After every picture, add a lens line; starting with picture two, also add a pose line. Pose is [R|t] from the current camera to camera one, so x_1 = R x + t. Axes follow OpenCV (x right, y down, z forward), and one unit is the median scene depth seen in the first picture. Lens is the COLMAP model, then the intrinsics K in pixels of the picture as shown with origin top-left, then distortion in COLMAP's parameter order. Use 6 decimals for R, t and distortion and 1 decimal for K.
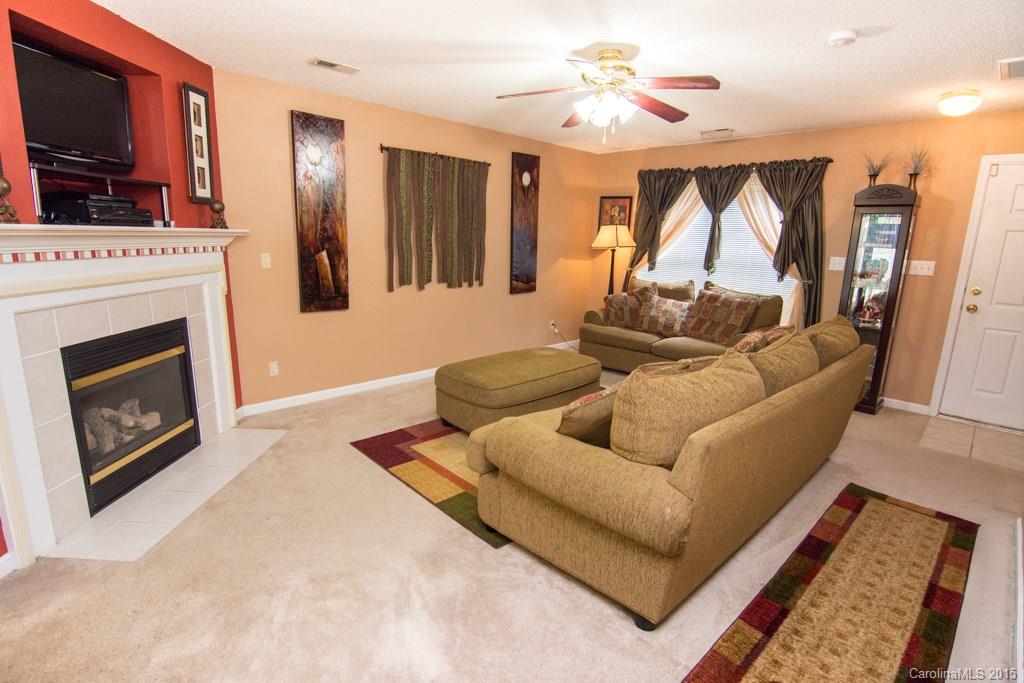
lens RADIAL K [[487.2, 0, 511.2], [0, 487.2, 335.6], [0, 0, 1]] dist [-0.002532, -0.010361]
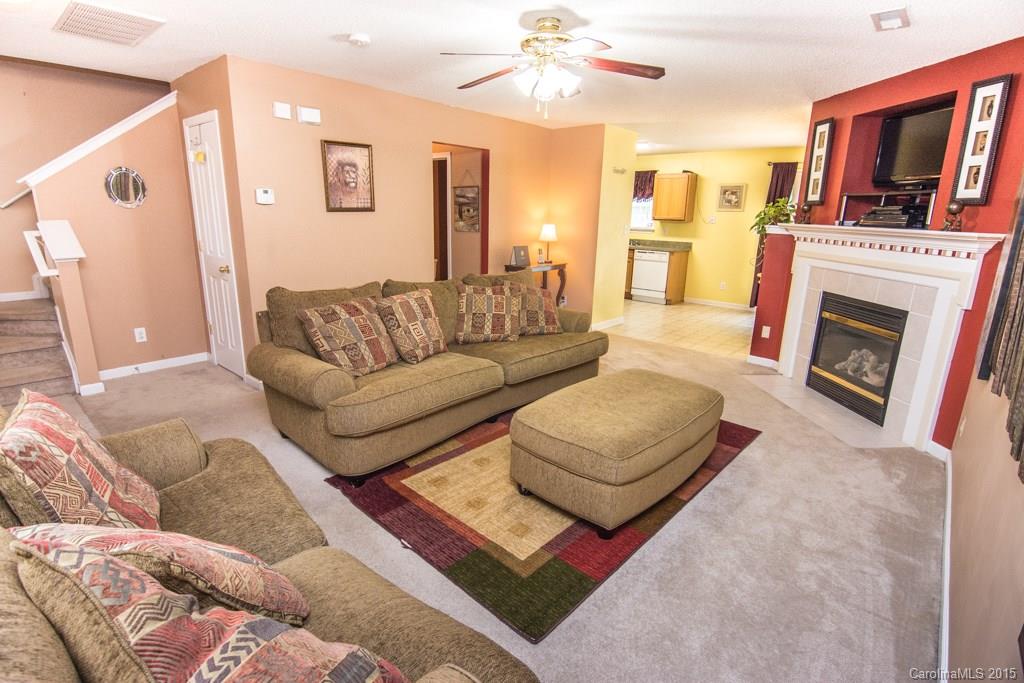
lens RADIAL K [[487.2, 0, 511.2], [0, 487.2, 335.6], [0, 0, 1]] dist [-0.002532, -0.010361]
pose [[-0.994940, -0.032702, -0.094995, 0.356871], [-0.070803, 0.899060, 0.432064, -0.437264], [0.071277, 0.436603, -0.896826, 2.136940]]
